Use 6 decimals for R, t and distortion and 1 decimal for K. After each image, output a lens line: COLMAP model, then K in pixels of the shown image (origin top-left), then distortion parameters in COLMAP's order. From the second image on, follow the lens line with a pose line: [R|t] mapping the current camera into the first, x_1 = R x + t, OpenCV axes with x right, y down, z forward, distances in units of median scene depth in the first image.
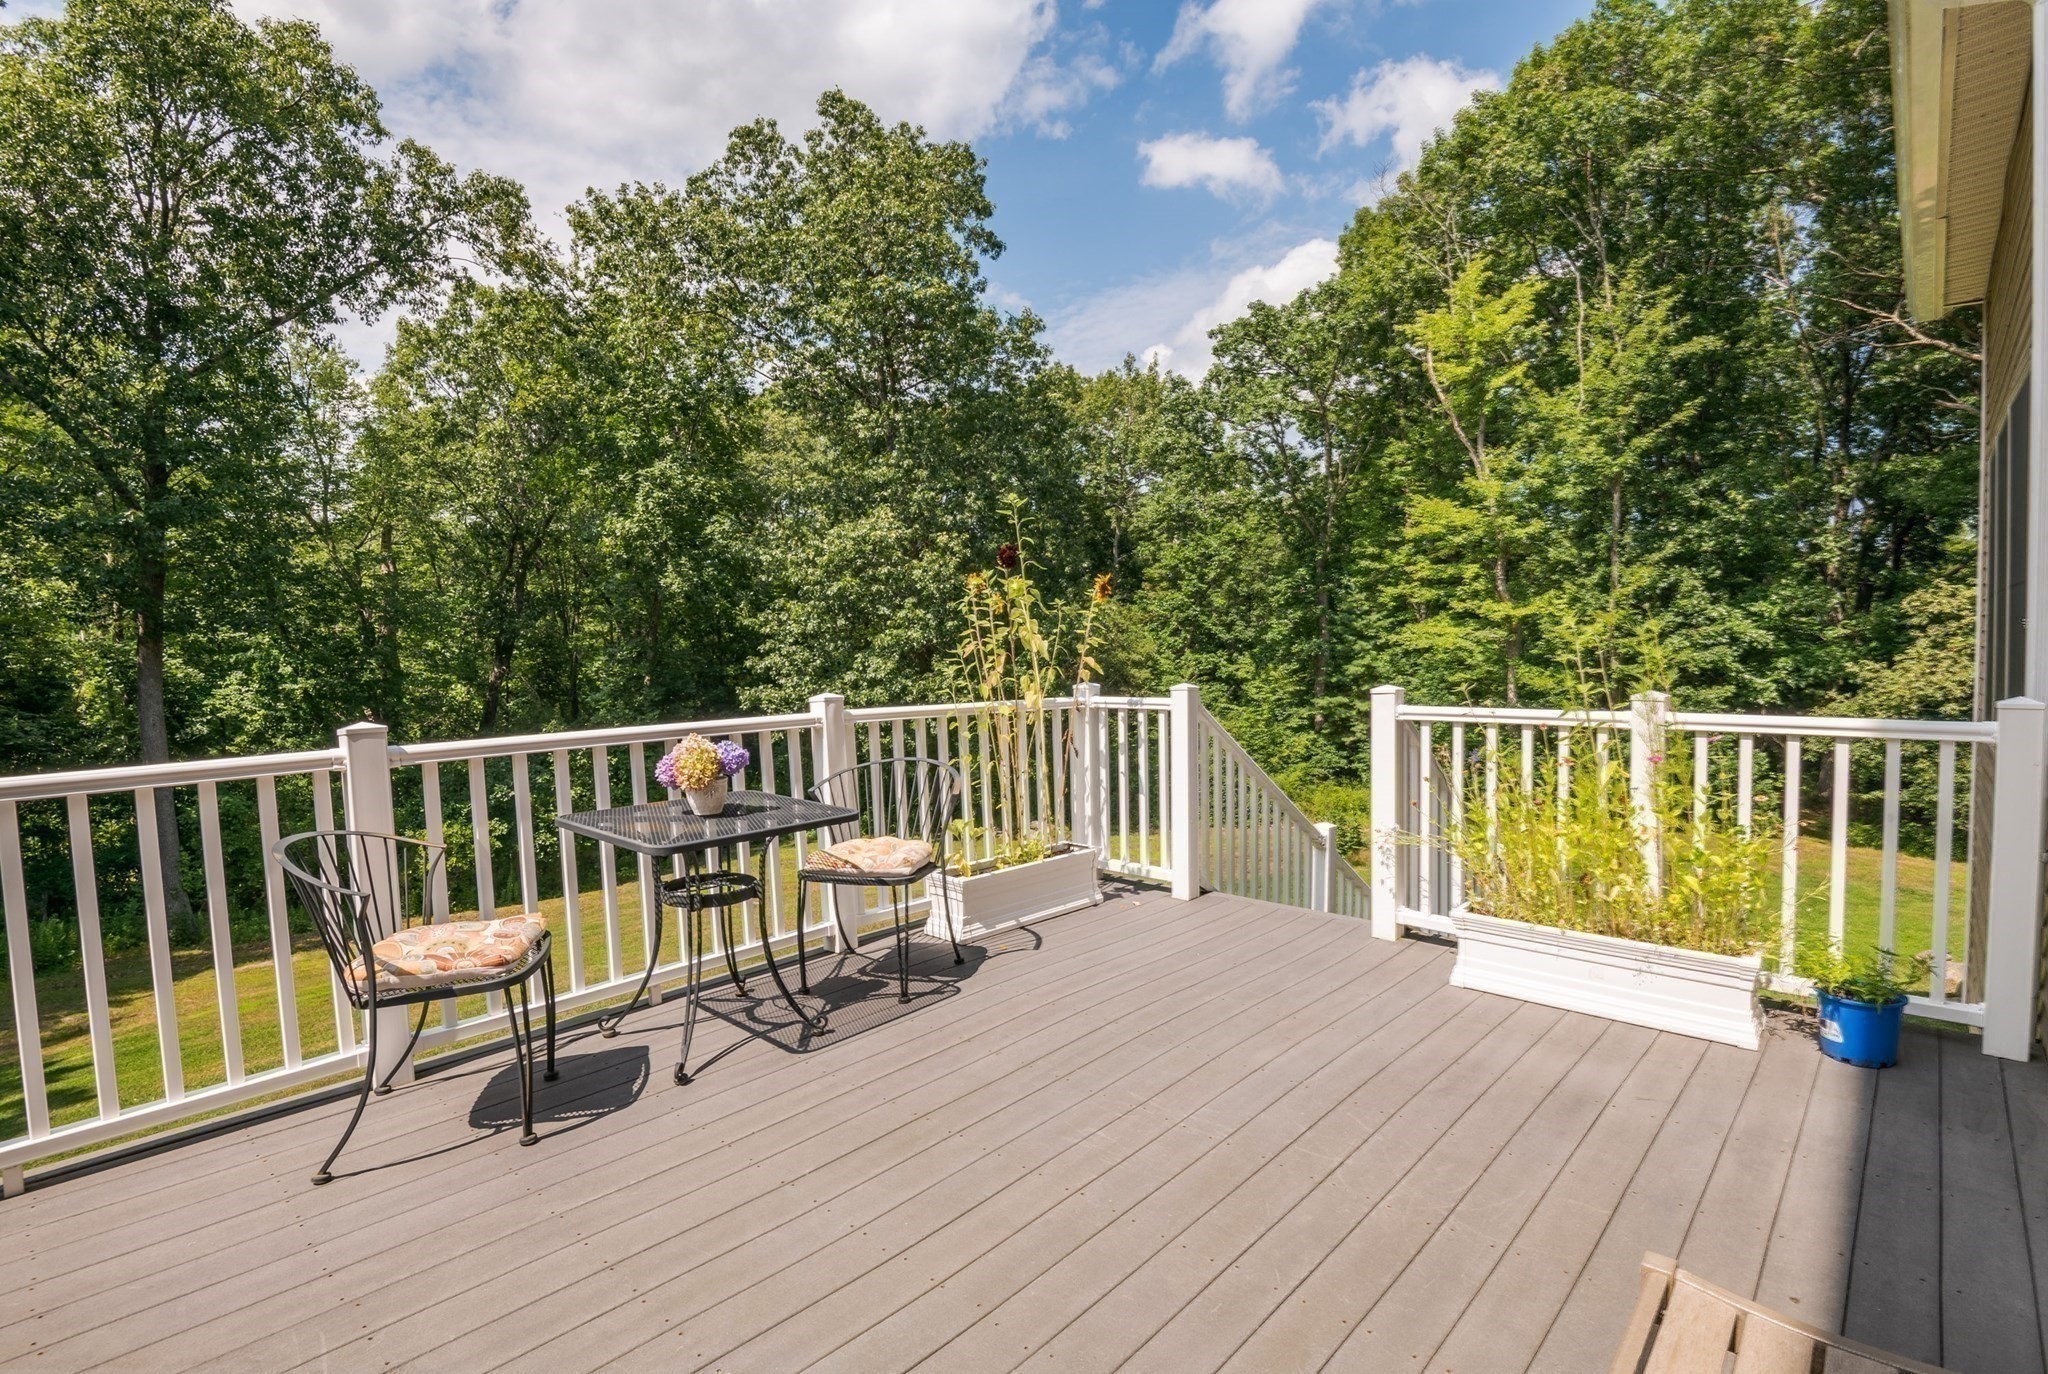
lens RADIAL K [[947.1, 0, 1039.4], [0, 947.1, 704.3], [0, 0, 1]] dist [-0.019071, -0.004531]
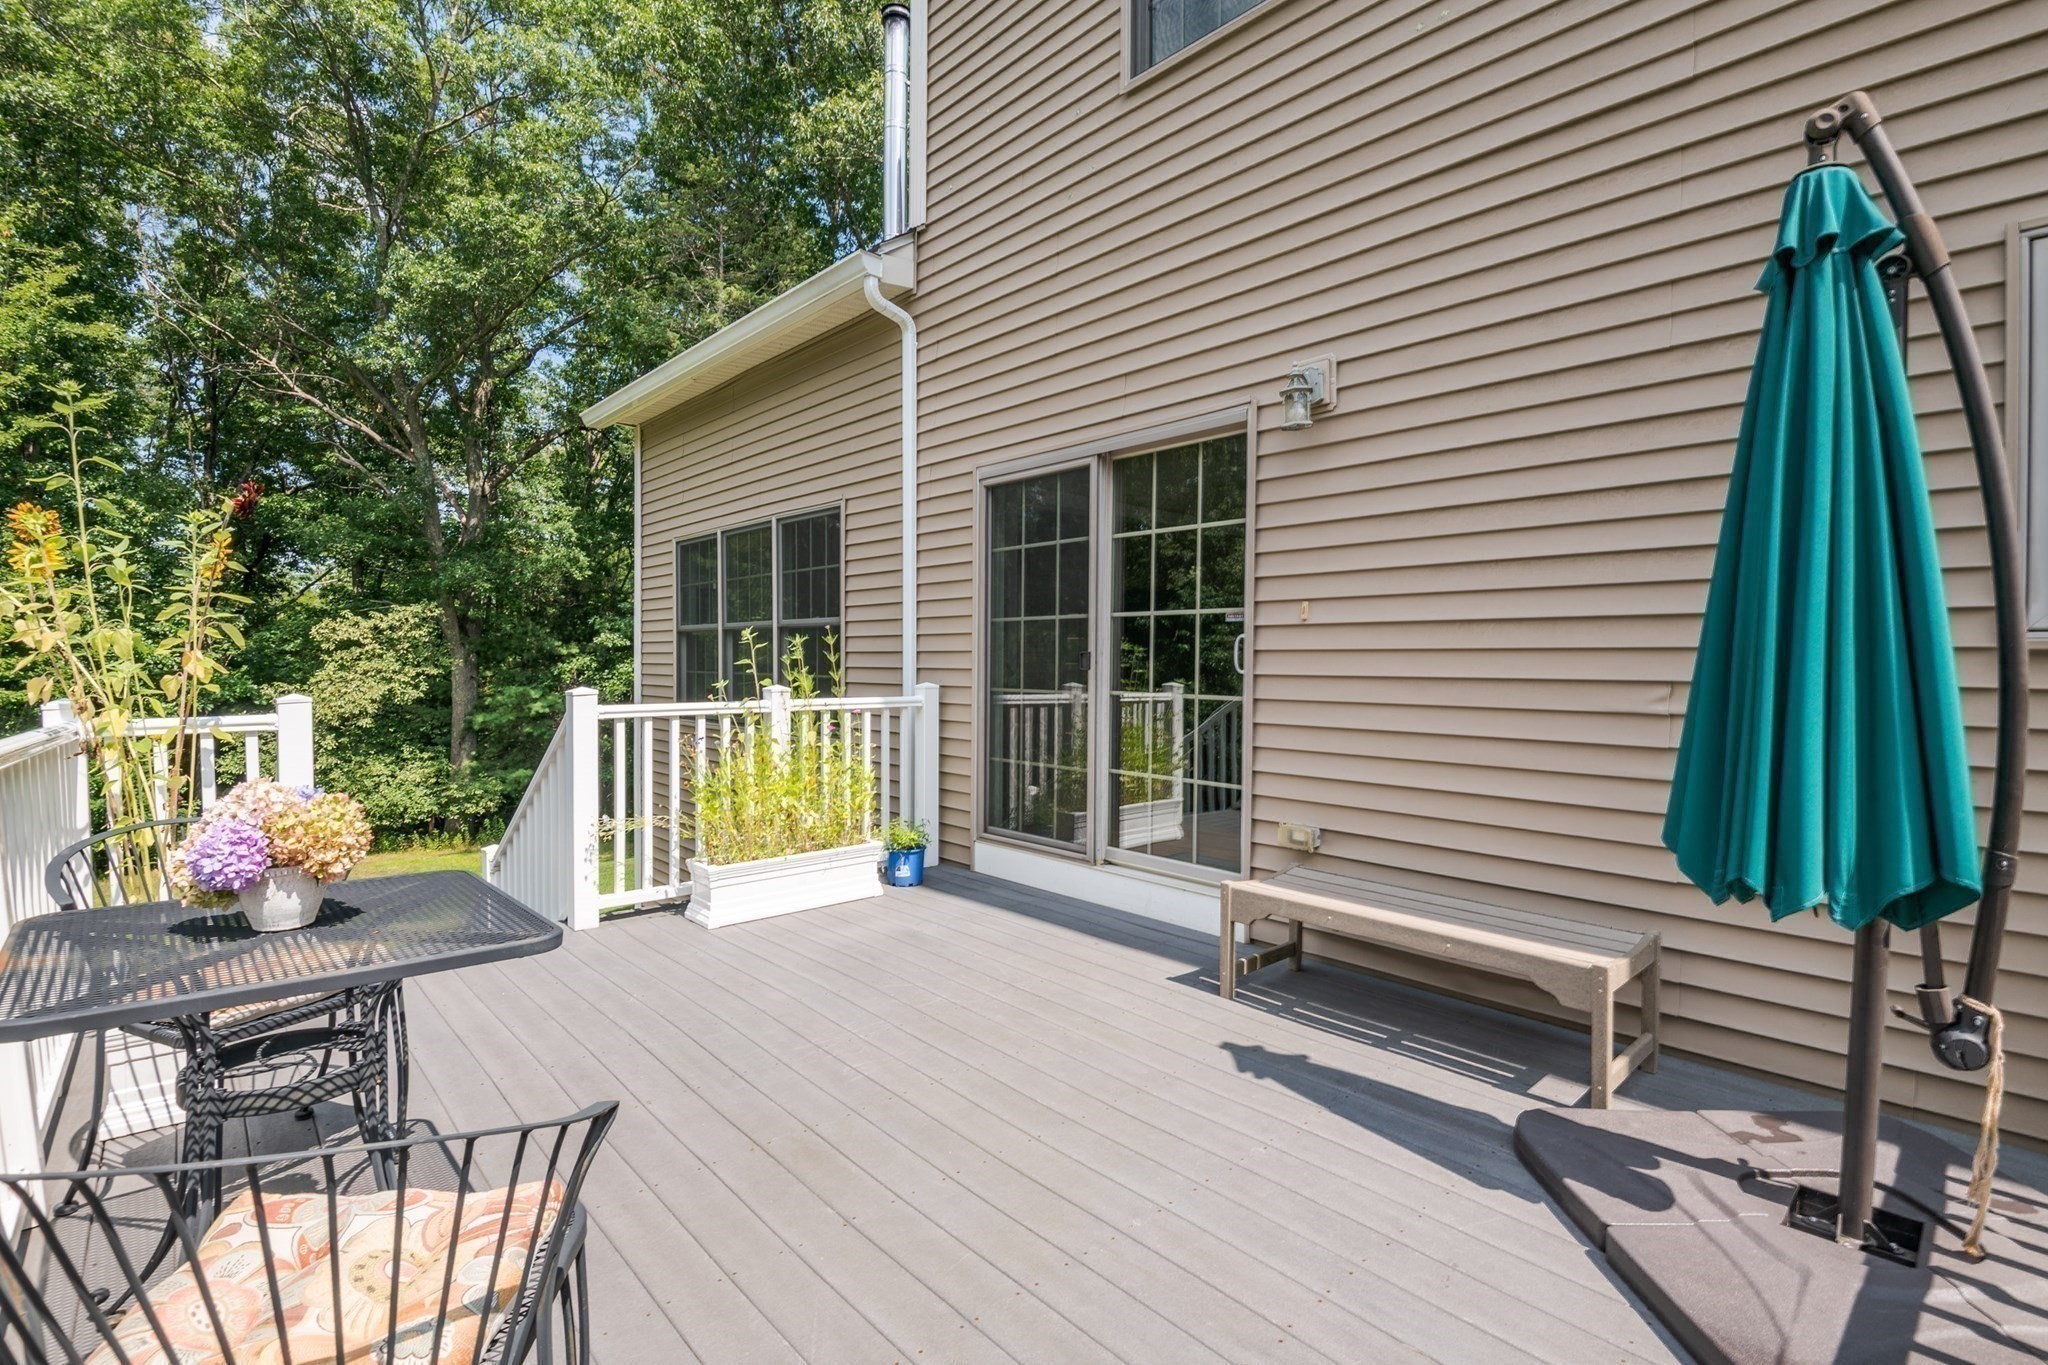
lens RADIAL K [[947.1, 0, 1027.9], [0, 947.1, 678.8], [0, 0, 1]] dist [-0.019071, -0.004531]
pose [[0.094386, -0.004982, 0.995523, -0.649846], [0.059750, 0.998213, -0.000670, 0.000358], [-0.993741, 0.059546, 0.094515, 0.405925]]
